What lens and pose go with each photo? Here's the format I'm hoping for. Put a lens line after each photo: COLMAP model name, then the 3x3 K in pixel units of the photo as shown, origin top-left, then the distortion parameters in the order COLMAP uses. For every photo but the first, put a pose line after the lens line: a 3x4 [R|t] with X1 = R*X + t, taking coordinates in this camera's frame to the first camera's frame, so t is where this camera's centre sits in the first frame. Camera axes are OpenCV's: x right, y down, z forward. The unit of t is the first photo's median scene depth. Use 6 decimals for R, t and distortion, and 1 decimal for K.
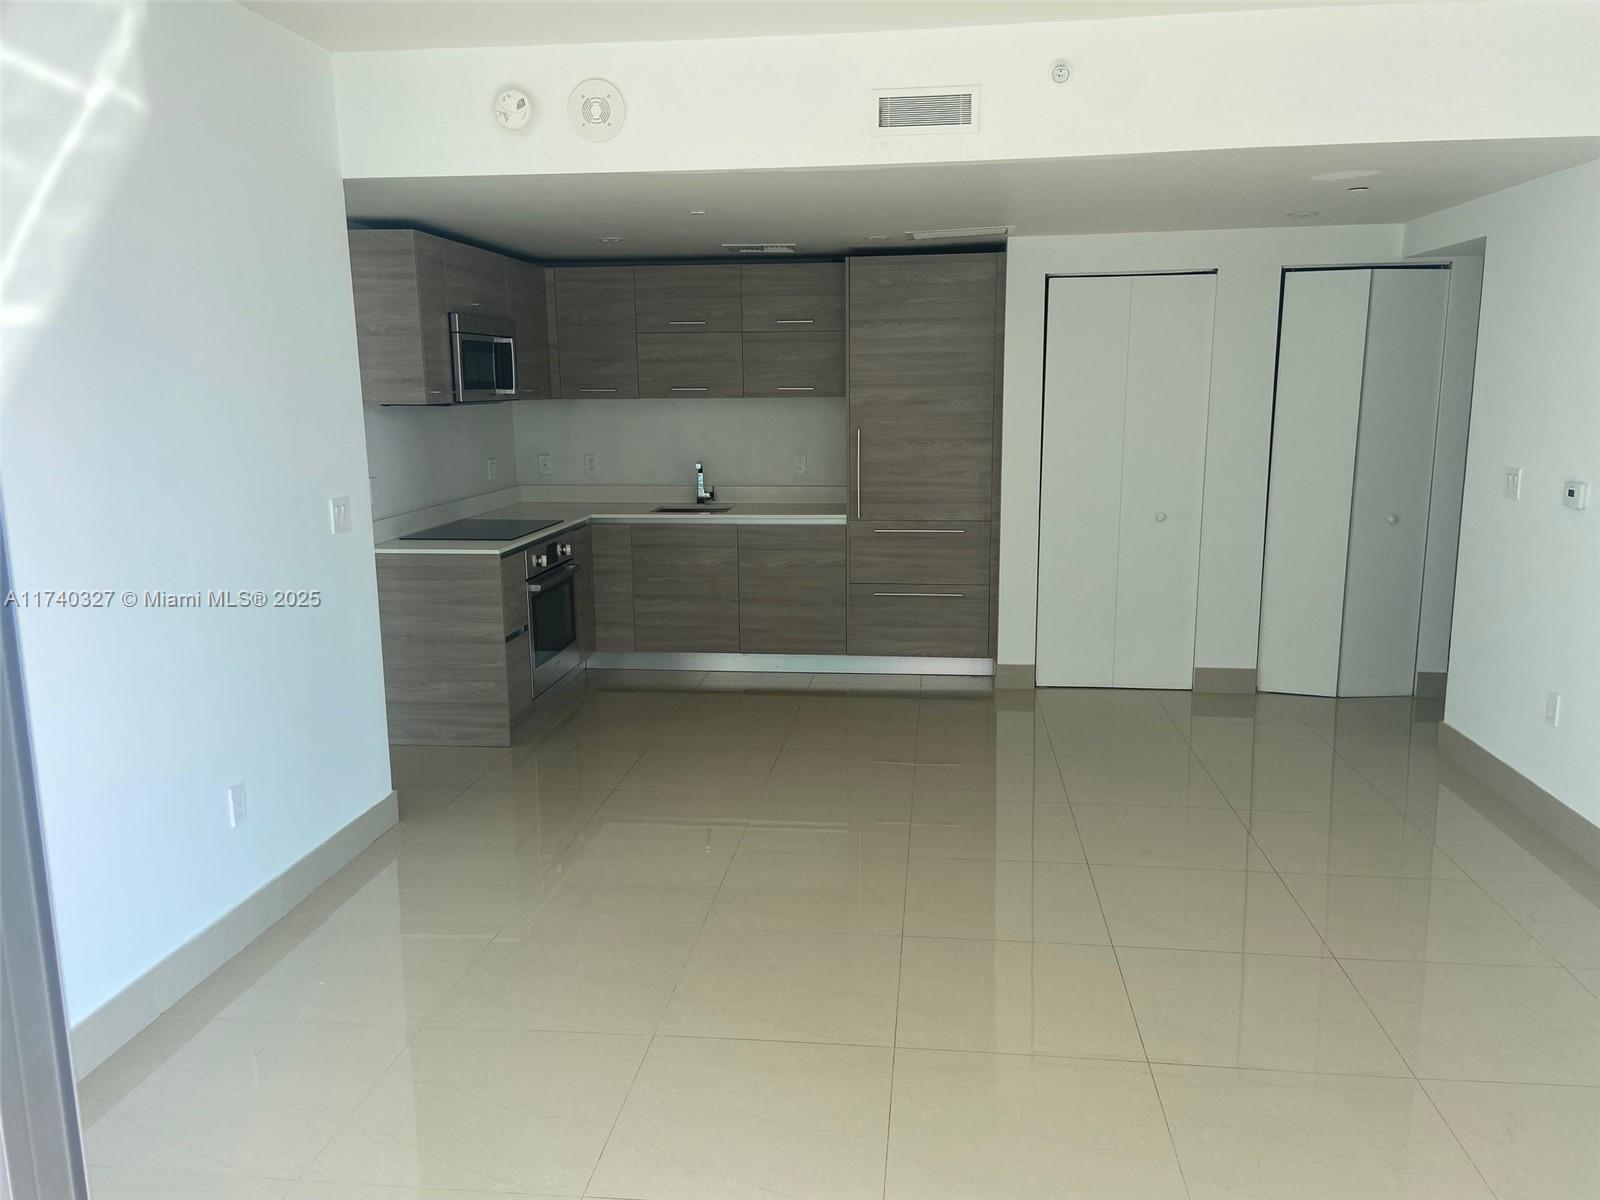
lens RADIAL K [[1163.2, 0, 800.0], [0, 1163.2, 600.0], [0, 0, 1]] dist [0.169944, -0.204727]
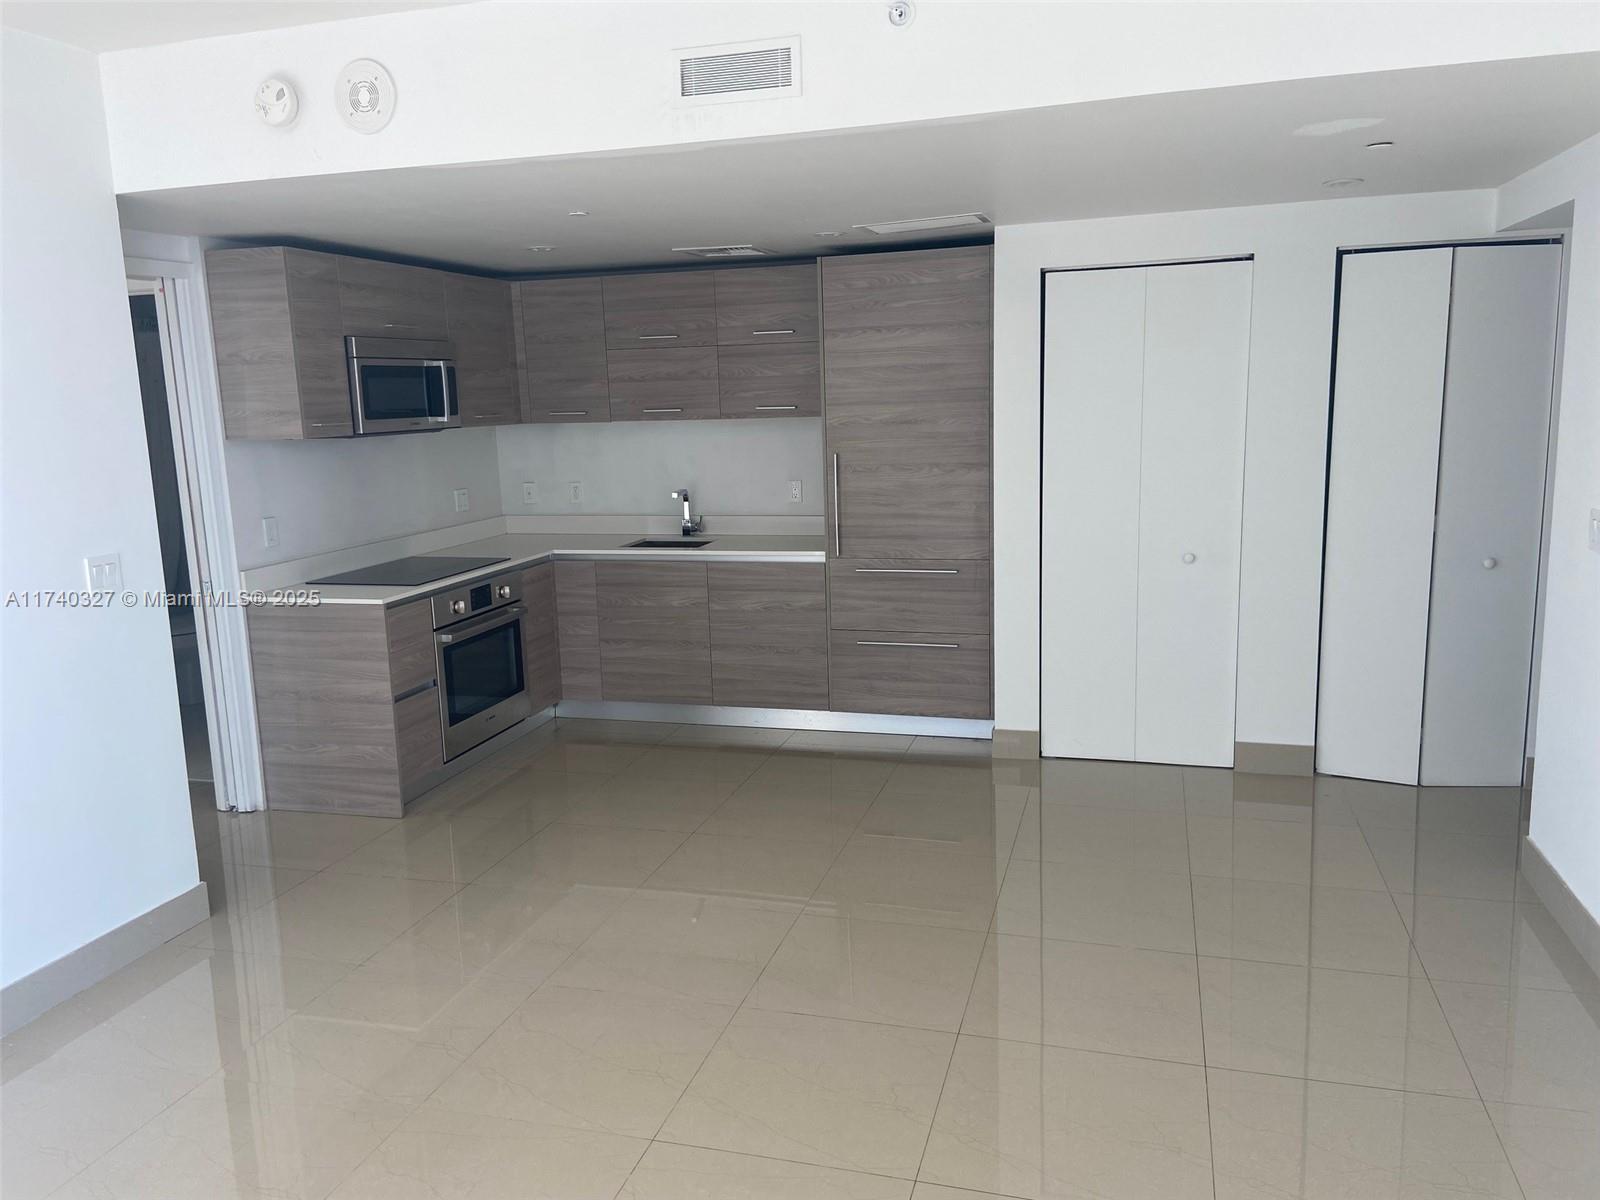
lens RADIAL K [[1163.2, 0, 800.0], [0, 1163.2, 600.0], [0, 0, 1]] dist [0.169944, -0.204727]
pose [[0.985394, 0.008828, -0.170058, 0.175729], [-0.008941, 0.999960, 0.000099, -0.037864], [0.170052, 0.001423, 0.985434, 0.140417]]
